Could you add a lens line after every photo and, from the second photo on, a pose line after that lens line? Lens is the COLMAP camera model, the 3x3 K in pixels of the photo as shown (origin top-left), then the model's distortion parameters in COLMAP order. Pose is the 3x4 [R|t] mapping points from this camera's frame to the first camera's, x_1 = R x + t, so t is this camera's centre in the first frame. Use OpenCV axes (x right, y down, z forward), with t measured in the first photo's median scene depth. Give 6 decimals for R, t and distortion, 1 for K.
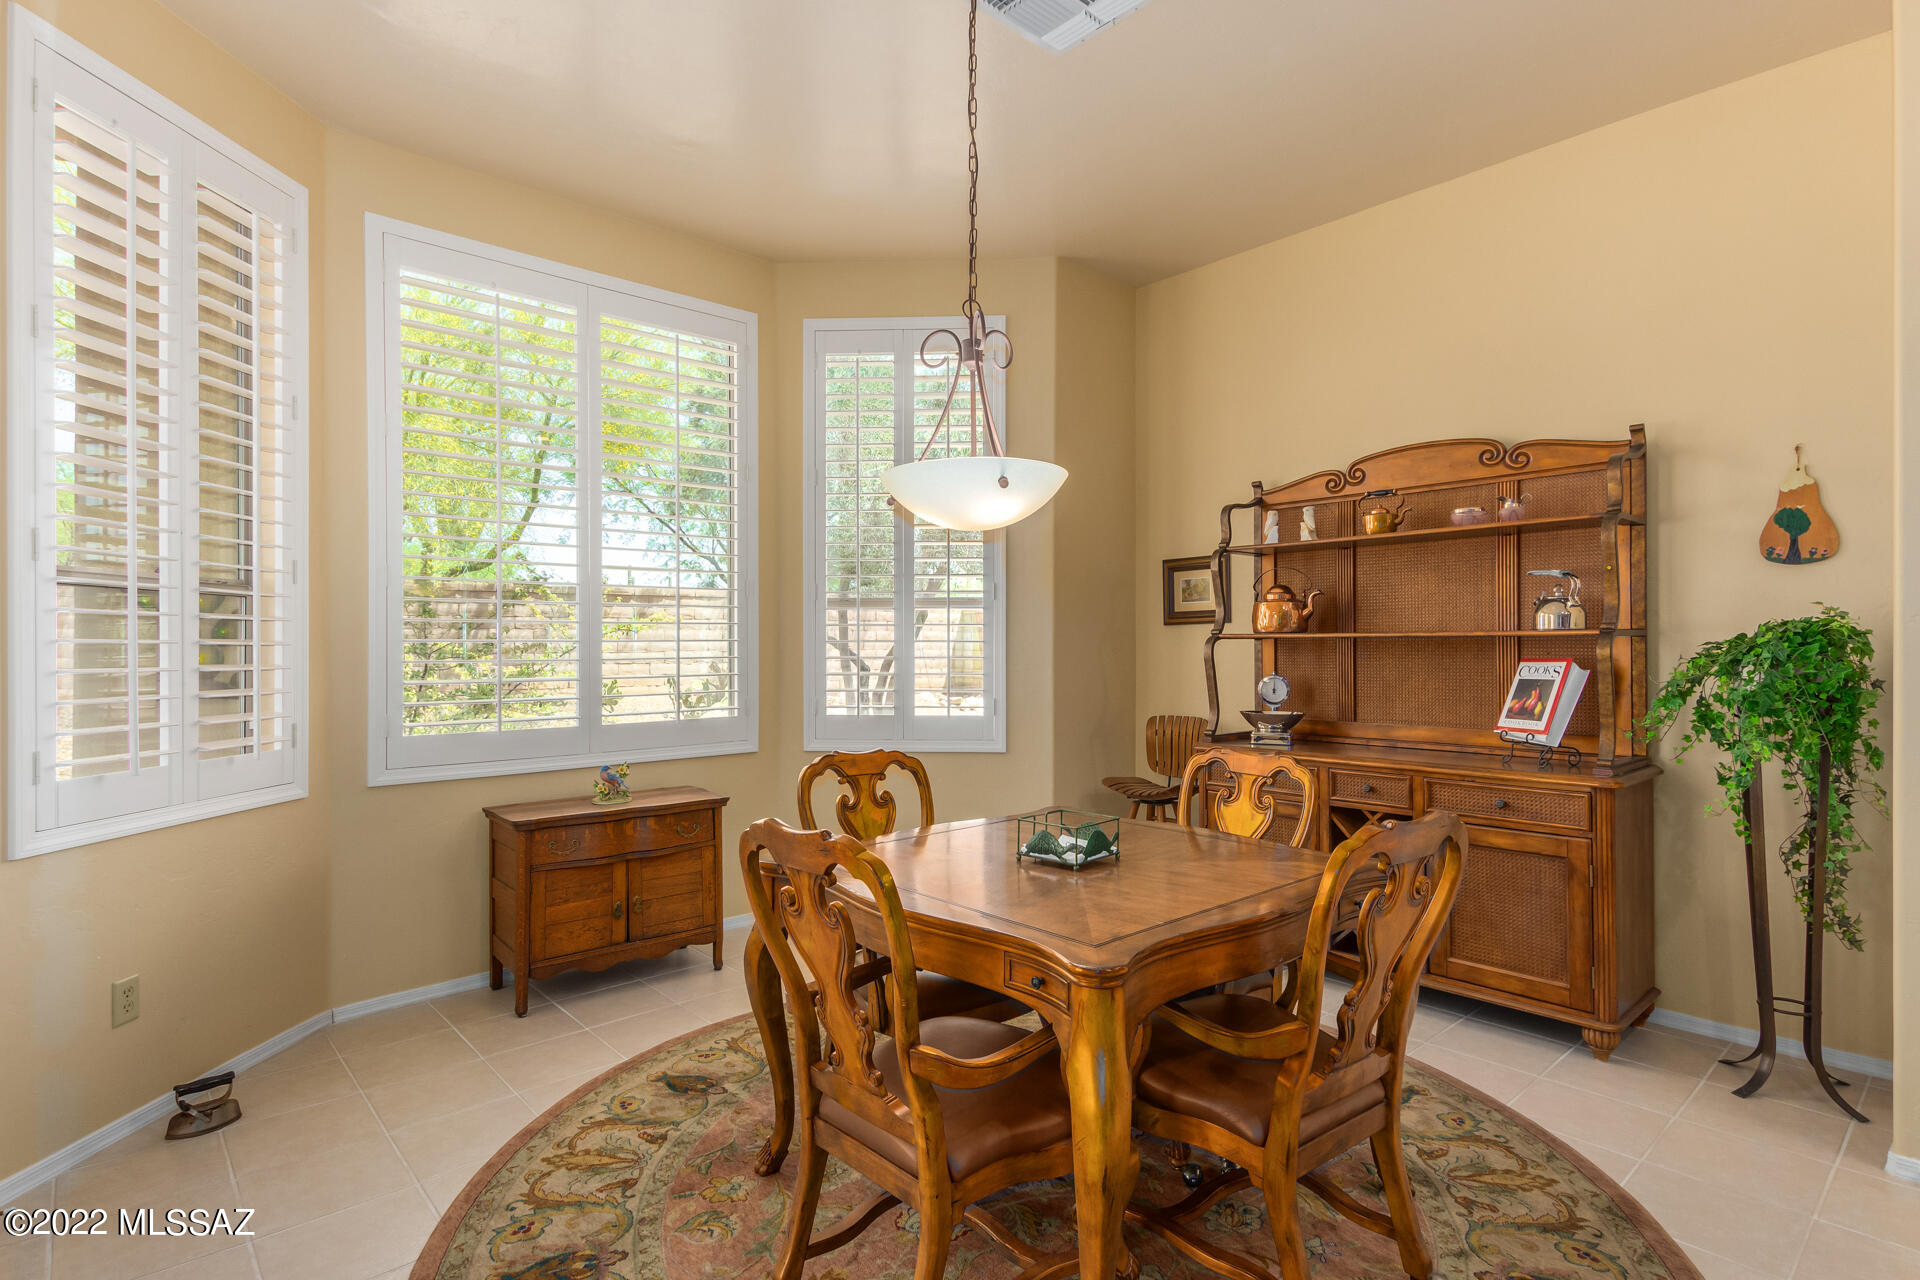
lens RADIAL K [[953.0, 0, 964.1], [0, 953.0, 634.6], [0, 0, 1]] dist [0.009170, 0.000365]
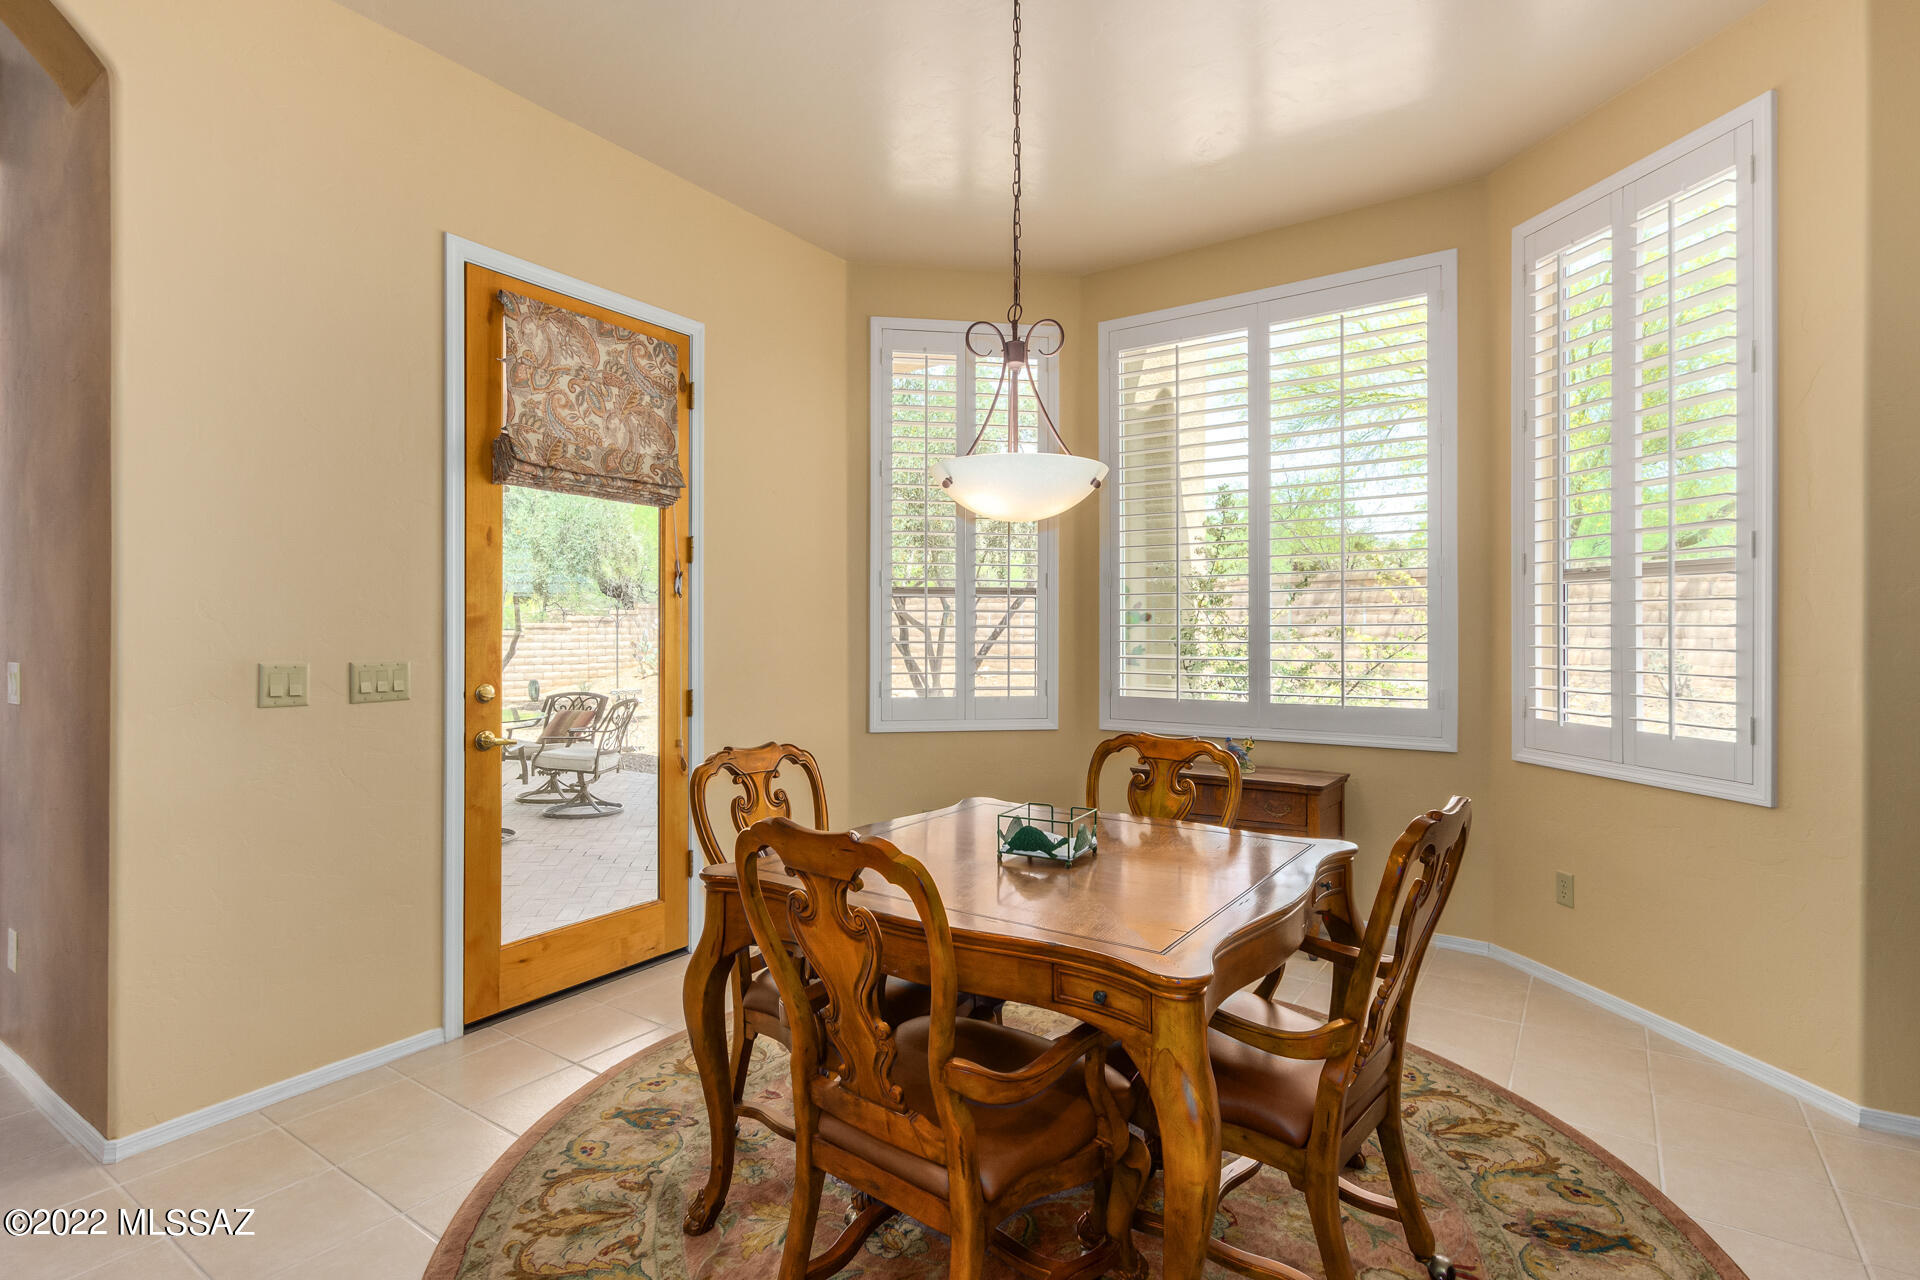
lens RADIAL K [[939.1, 0, 949.1], [0, 939.1, 625.8], [0, 0, 1]] dist [0.000946, 0.000059]
pose [[0.225748, 0.000113, -0.974186, 0.829349], [0.007465, 0.999970, 0.001846, 0.003314], [0.974157, -0.007689, 0.225741, 0.576738]]
